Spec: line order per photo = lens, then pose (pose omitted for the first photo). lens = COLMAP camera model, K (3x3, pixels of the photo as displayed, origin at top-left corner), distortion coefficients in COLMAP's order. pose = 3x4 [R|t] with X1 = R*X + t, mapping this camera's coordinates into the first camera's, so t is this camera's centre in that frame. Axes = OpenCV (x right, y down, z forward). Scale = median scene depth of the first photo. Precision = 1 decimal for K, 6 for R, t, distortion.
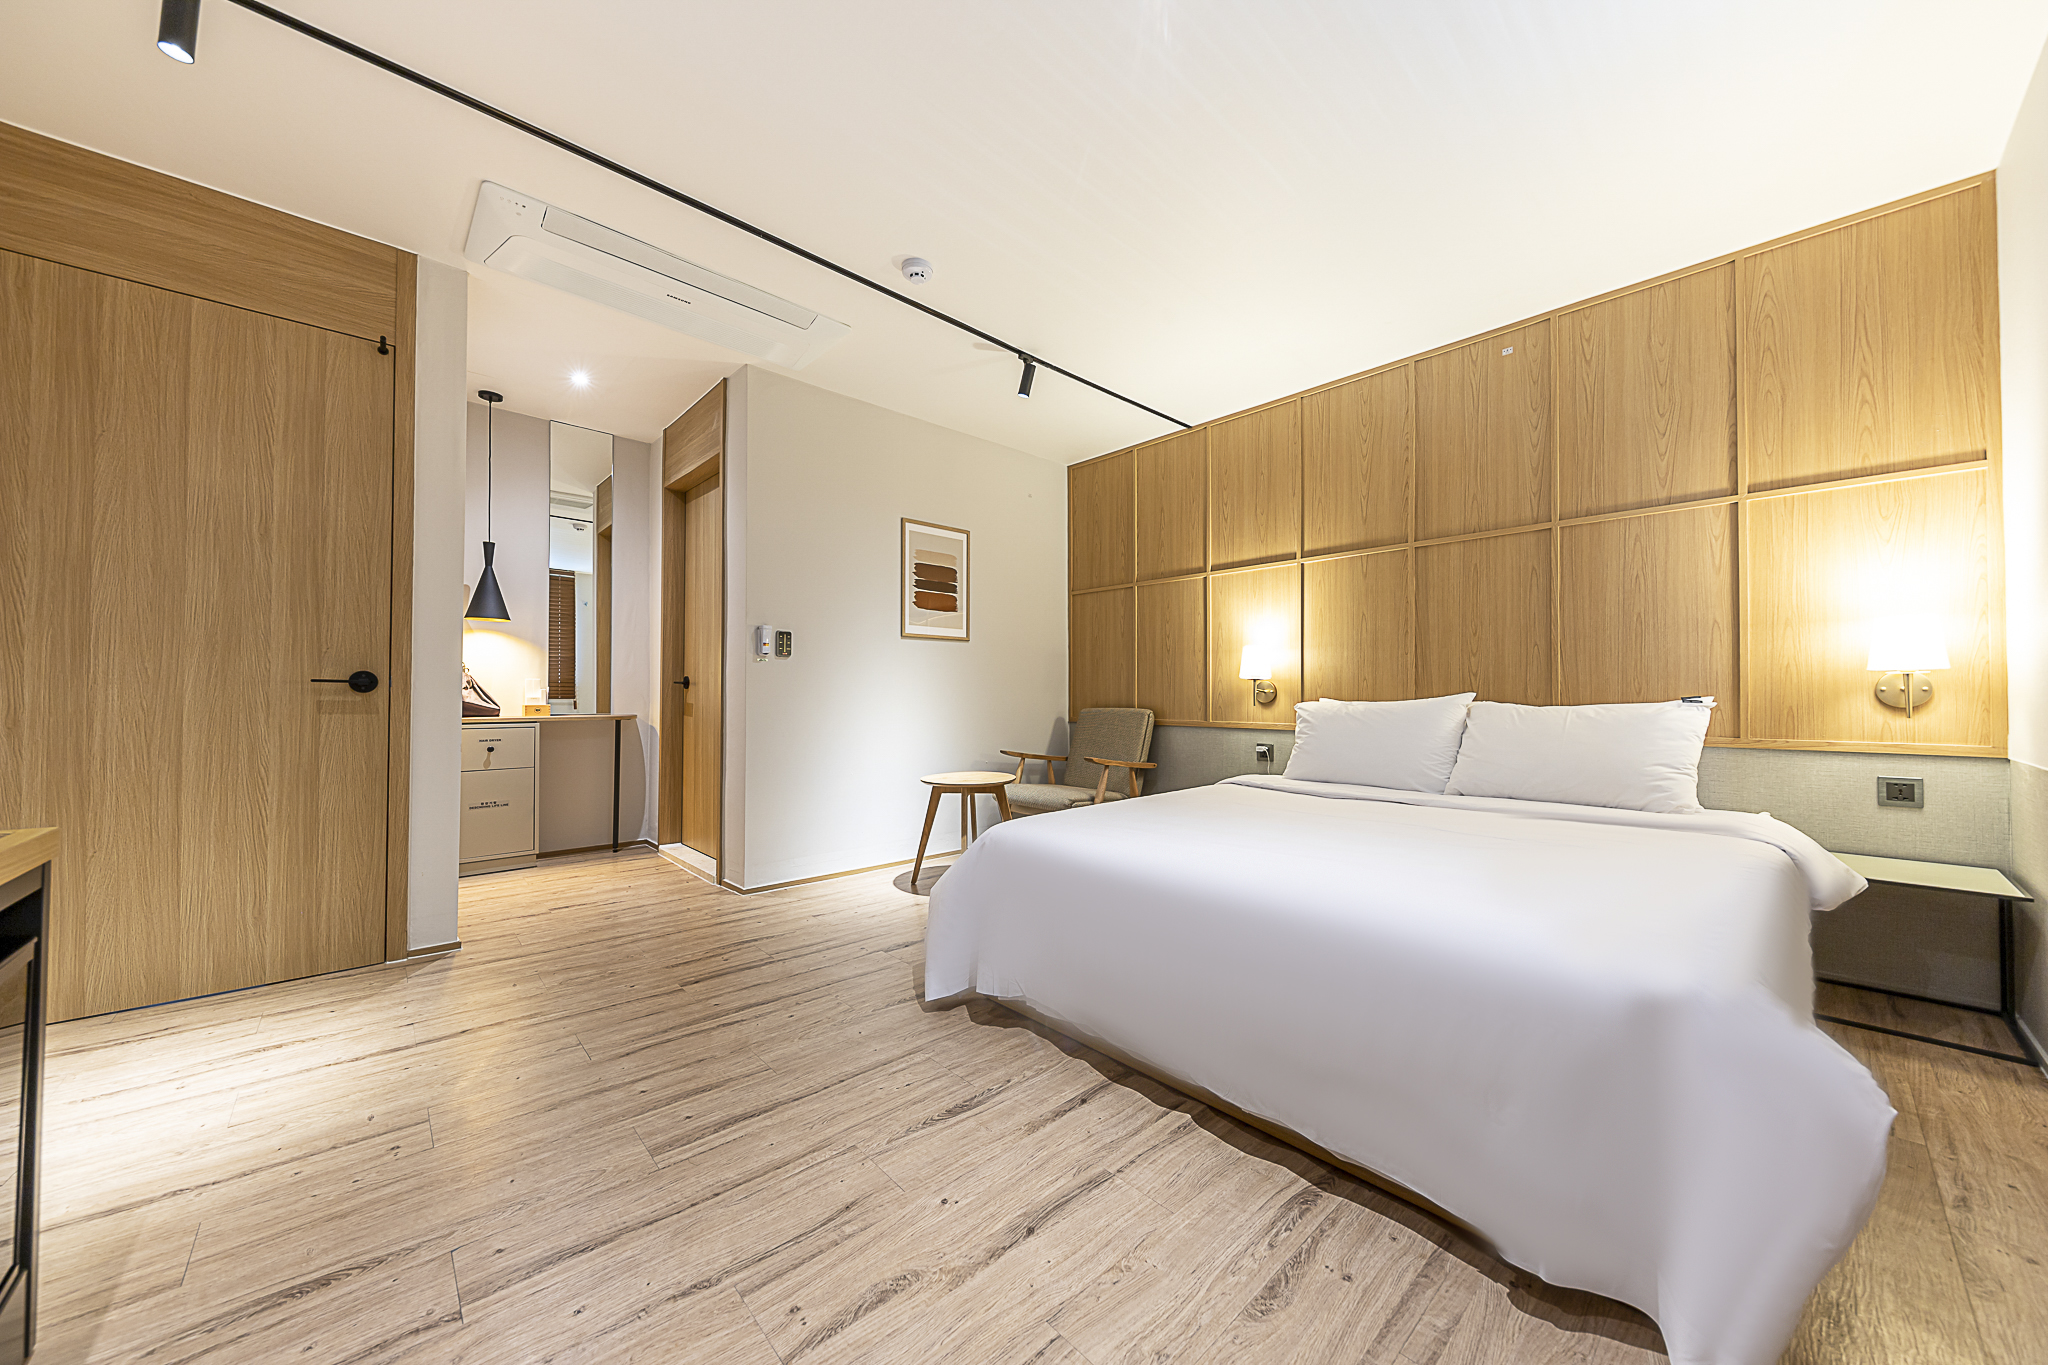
lens RADIAL K [[712.3, 0, 1025.6], [0, 712.3, 680.5], [0, 0, 1]] dist [-0.011742, -0.000788]
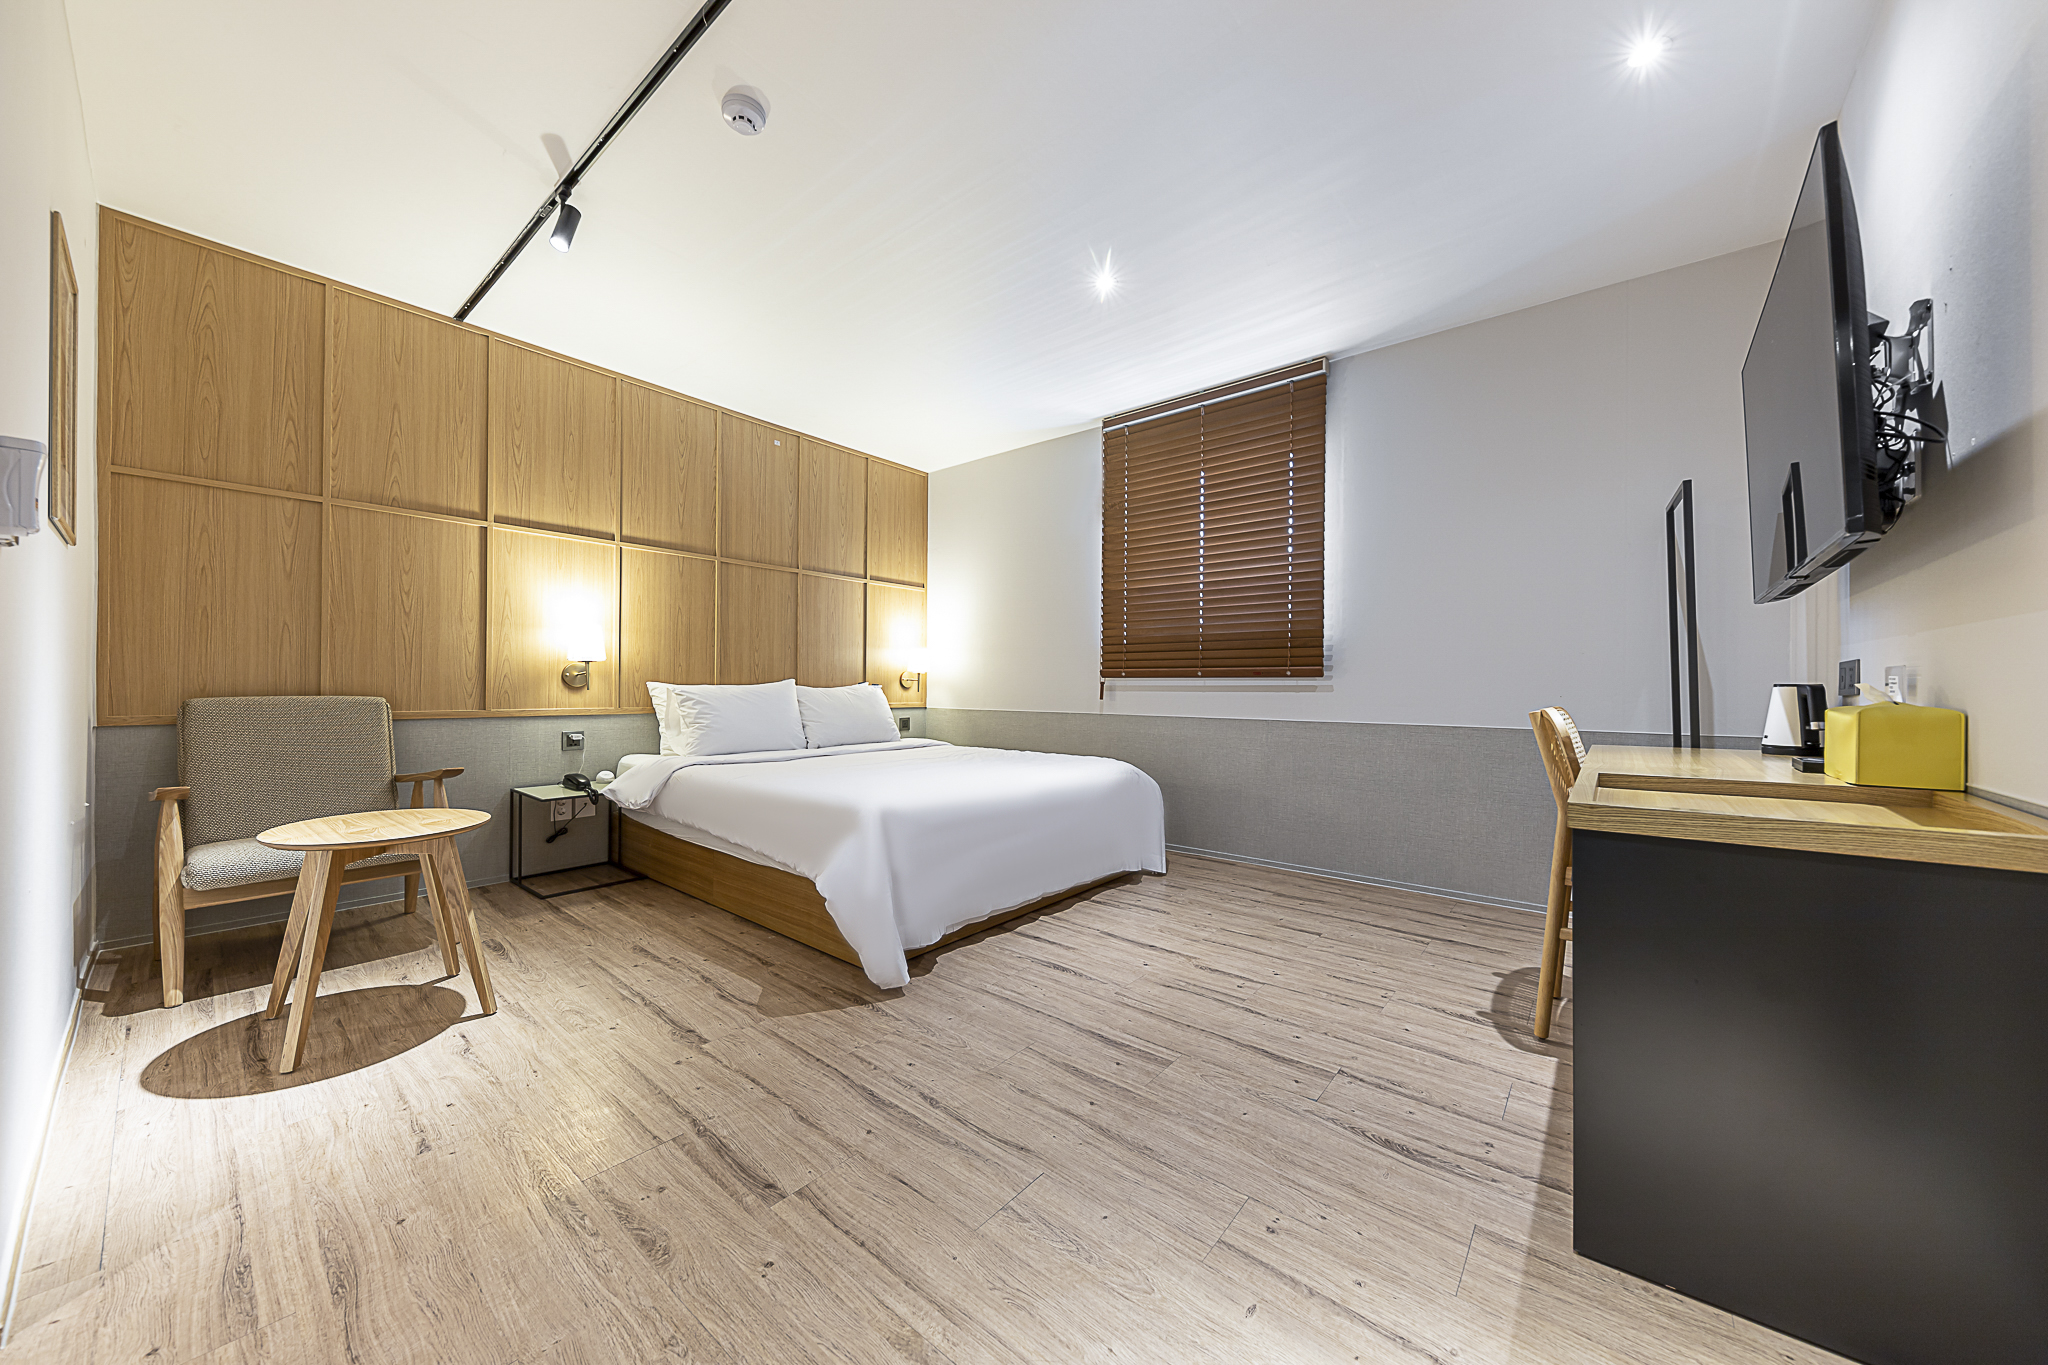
lens RADIAL K [[712.3, 0, 1015.3], [0, 712.3, 676.0], [0, 0, 1]] dist [-0.011742, -0.000788]
pose [[-0.164882, 0.008215, 0.986279, -0.745173], [-0.030083, 0.999458, -0.013354, 0.014526], [-0.985854, -0.031872, -0.164546, 0.665313]]
